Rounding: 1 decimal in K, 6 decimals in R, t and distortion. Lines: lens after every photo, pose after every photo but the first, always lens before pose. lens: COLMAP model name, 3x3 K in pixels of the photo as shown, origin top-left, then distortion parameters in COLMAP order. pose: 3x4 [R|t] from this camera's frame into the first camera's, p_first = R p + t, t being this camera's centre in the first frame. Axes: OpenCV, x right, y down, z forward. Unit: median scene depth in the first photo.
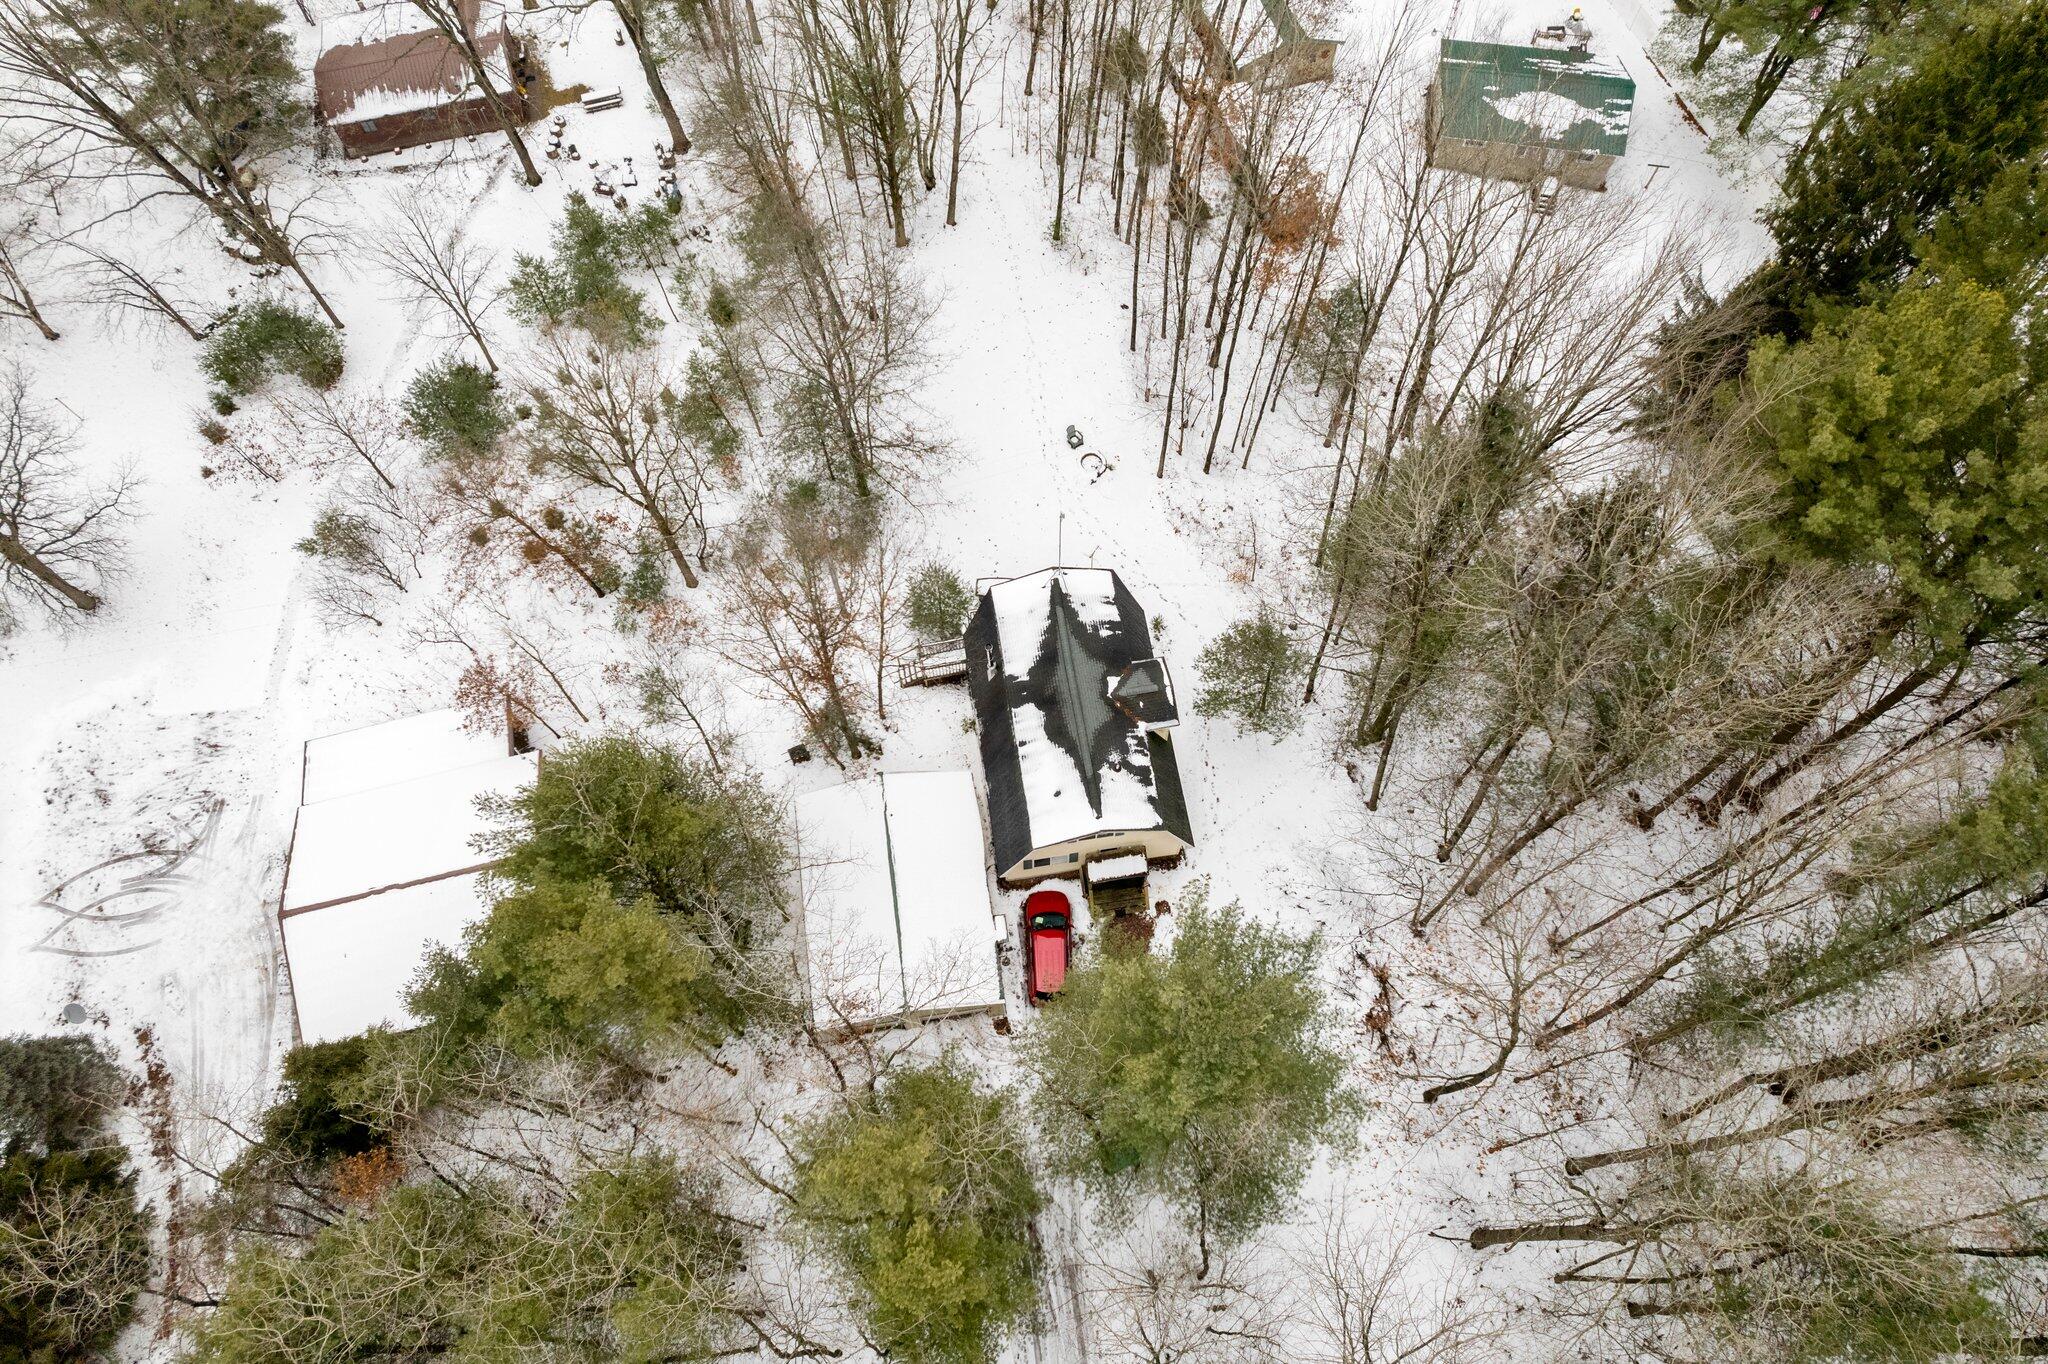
lens RADIAL K [[1268.7, 0, 1024.0], [0, 1268.7, 680.6], [0, 0, 1]] dist [-0.026485, -0.000405]
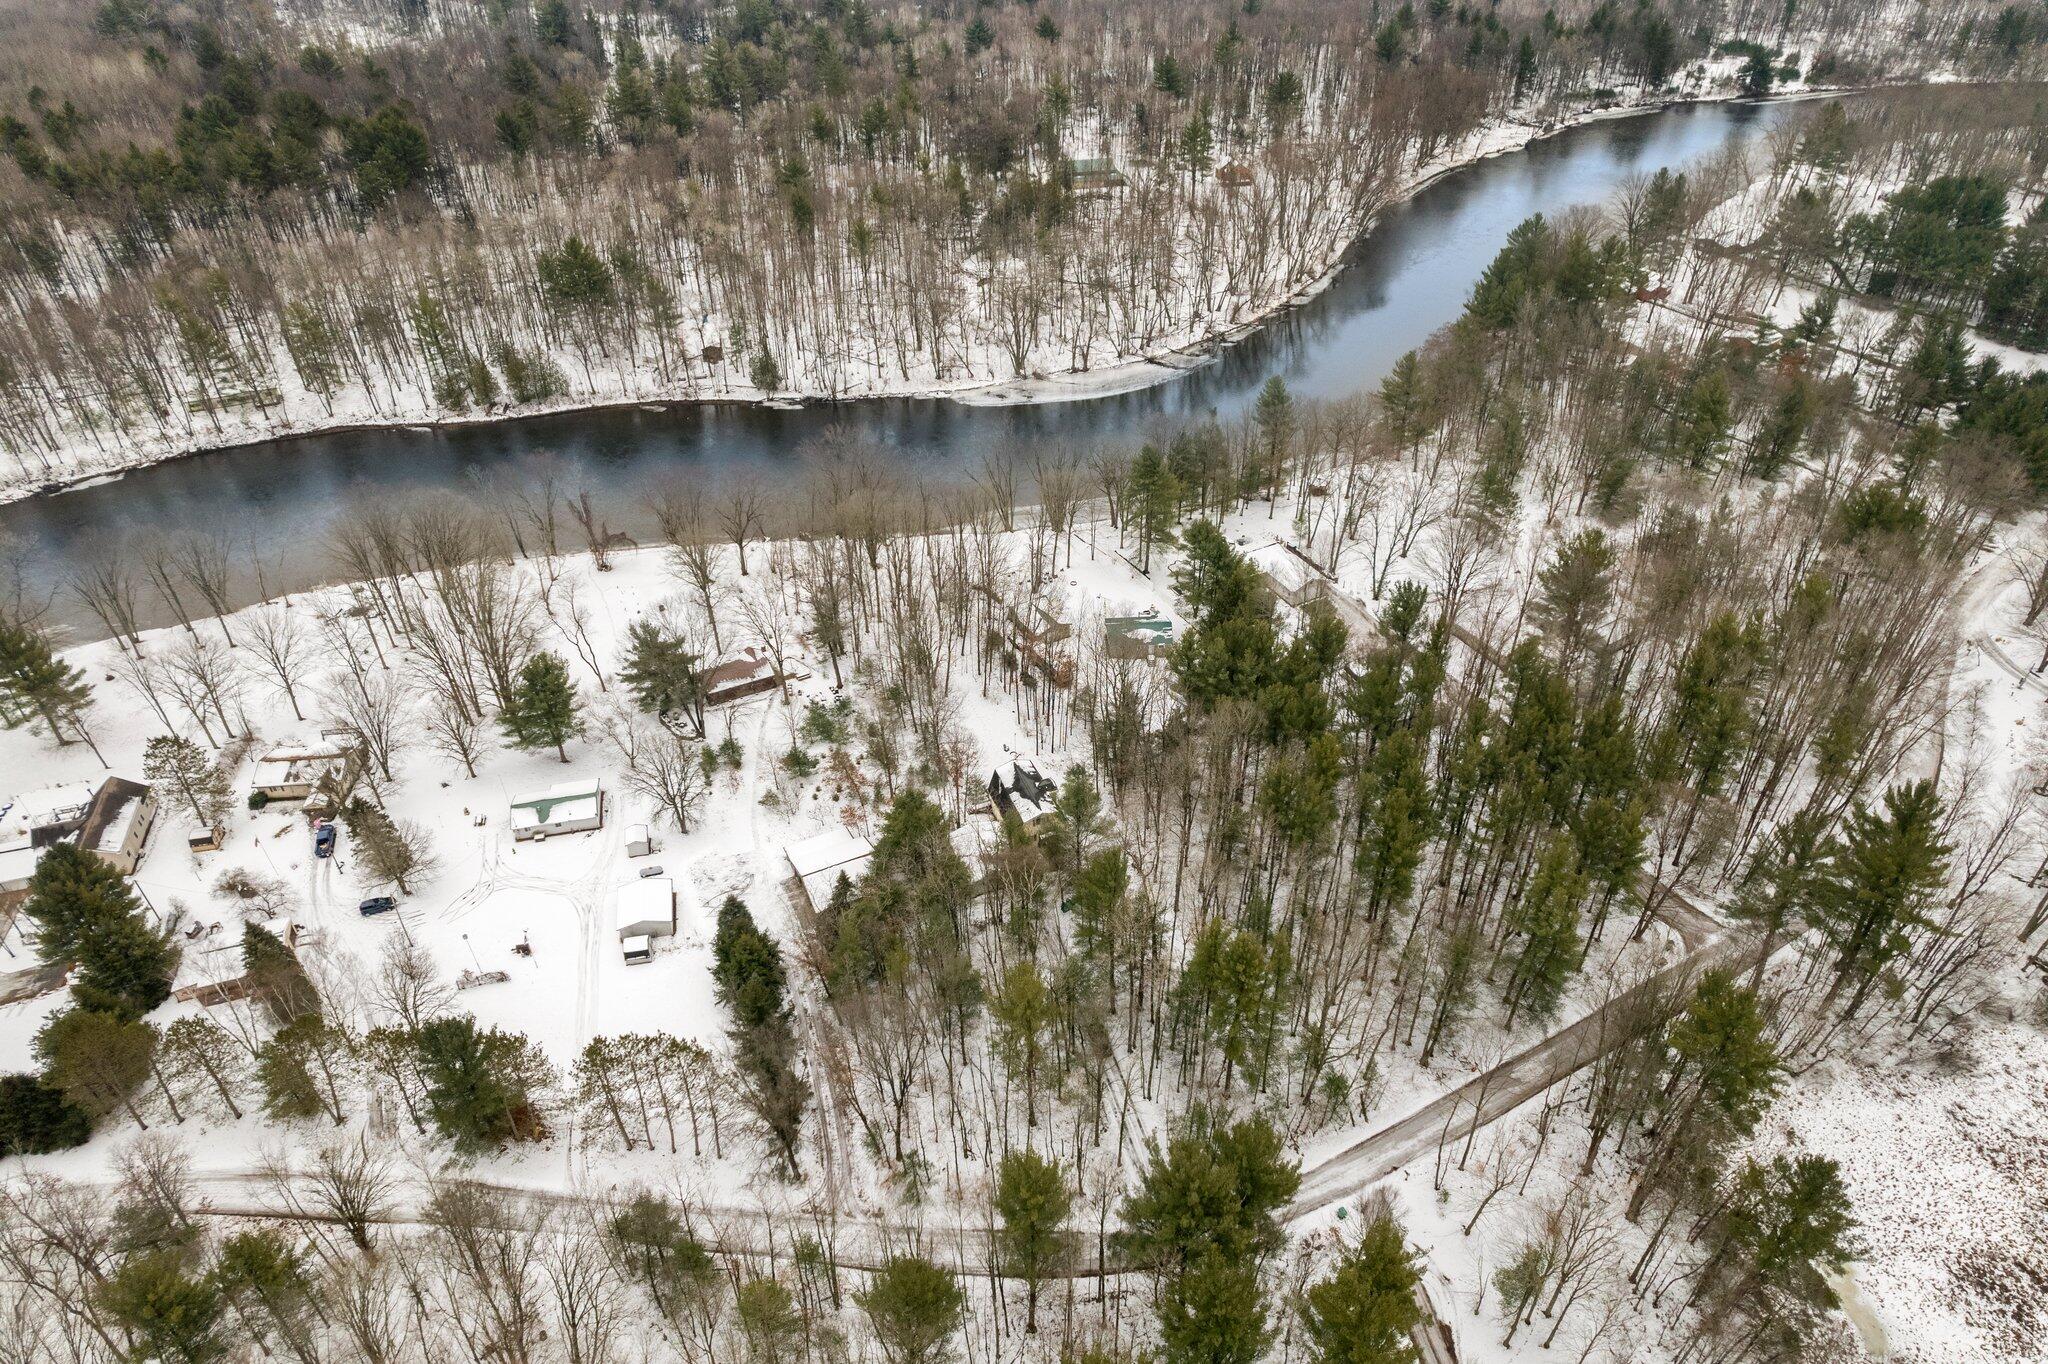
lens RADIAL K [[1268.7, 0, 1024.7], [0, 1268.7, 682.4], [0, 0, 1]] dist [-0.026485, -0.000405]
pose [[0.979455, -0.124558, 0.158598, -0.331281], [0.184952, 0.868298, -0.460273, 0.938131], [-0.080380, 0.480150, 0.873496, -1.479462]]
